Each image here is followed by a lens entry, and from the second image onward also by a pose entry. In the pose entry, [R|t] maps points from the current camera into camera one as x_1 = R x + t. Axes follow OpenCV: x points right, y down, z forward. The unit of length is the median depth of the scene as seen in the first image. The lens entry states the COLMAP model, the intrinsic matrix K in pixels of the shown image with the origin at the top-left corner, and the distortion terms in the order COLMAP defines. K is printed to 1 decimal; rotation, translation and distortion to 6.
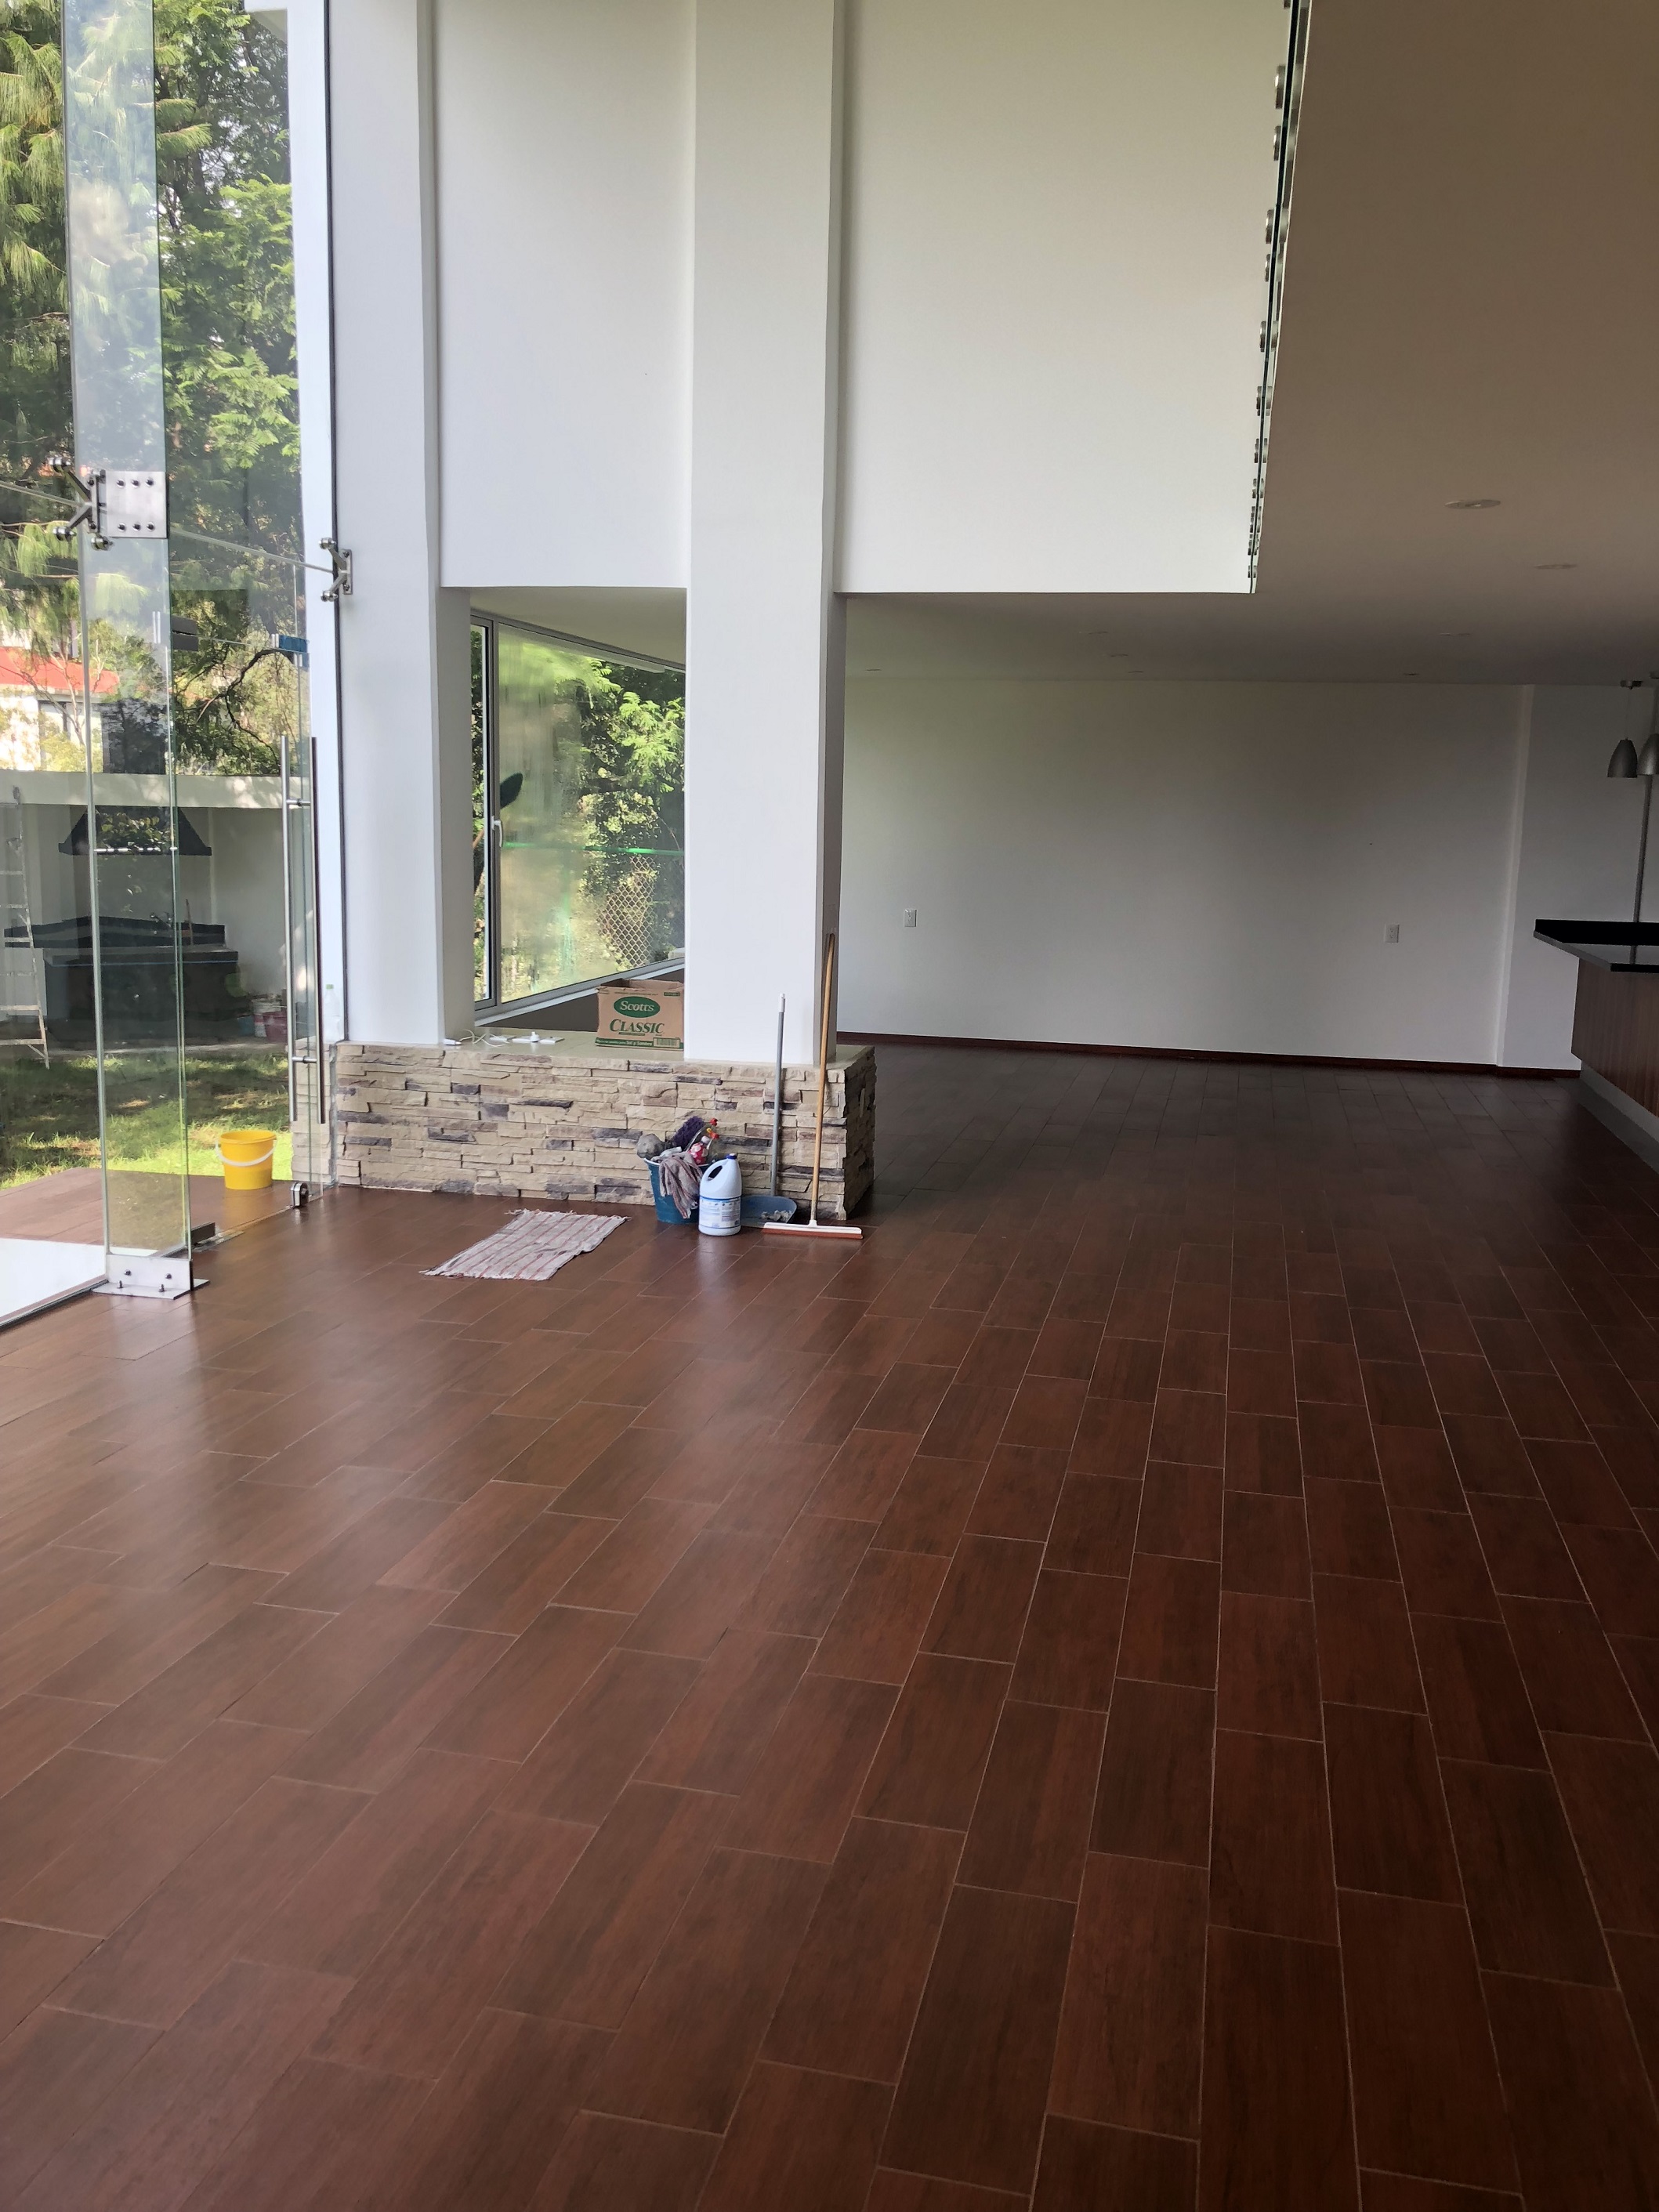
lens RADIAL K [[1819.1, 0, 862.8], [0, 1819.1, 1097.1], [0, 0, 1]] dist [0.098073, -0.171150]
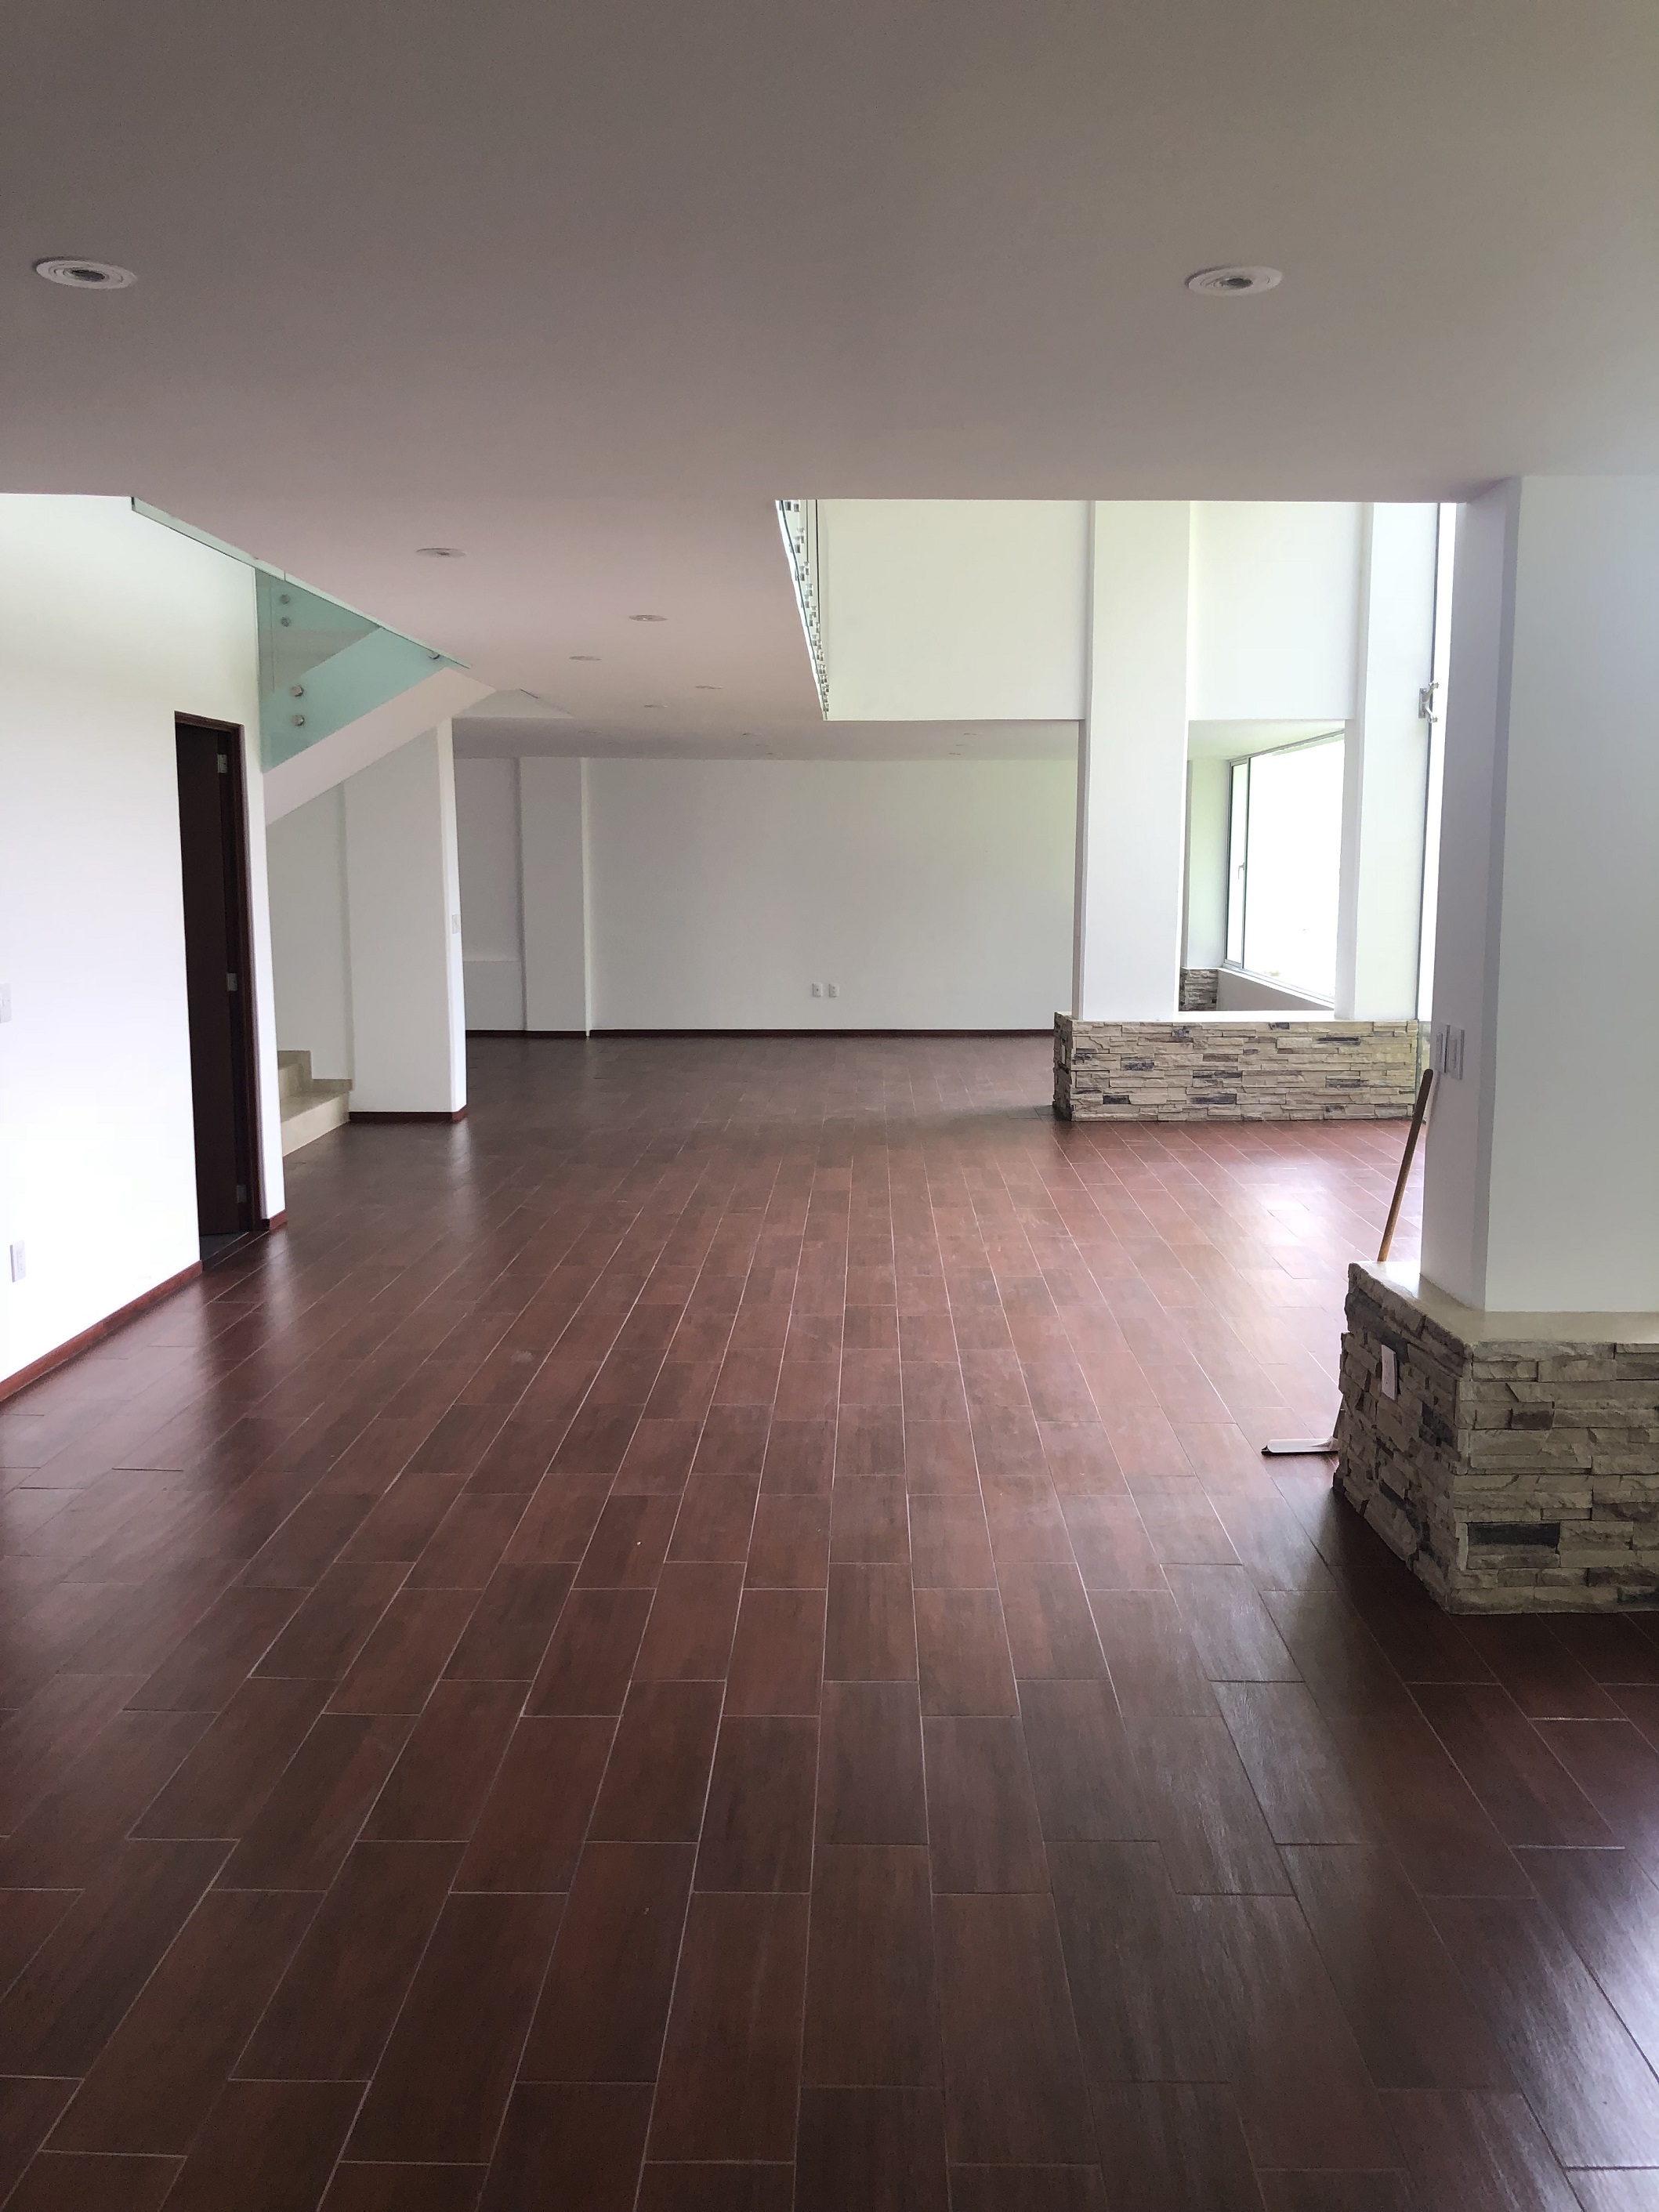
lens RADIAL K [[1819.1, 0, 862.8], [0, 1819.1, 1097.1], [0, 0, 1]] dist [0.098073, -0.171150]
pose [[-0.980198, -0.003781, -0.197982, 0.363589], [-0.060308, 0.958020, 0.280285, -0.306317], [0.188611, 0.286675, -0.939278, 1.953621]]
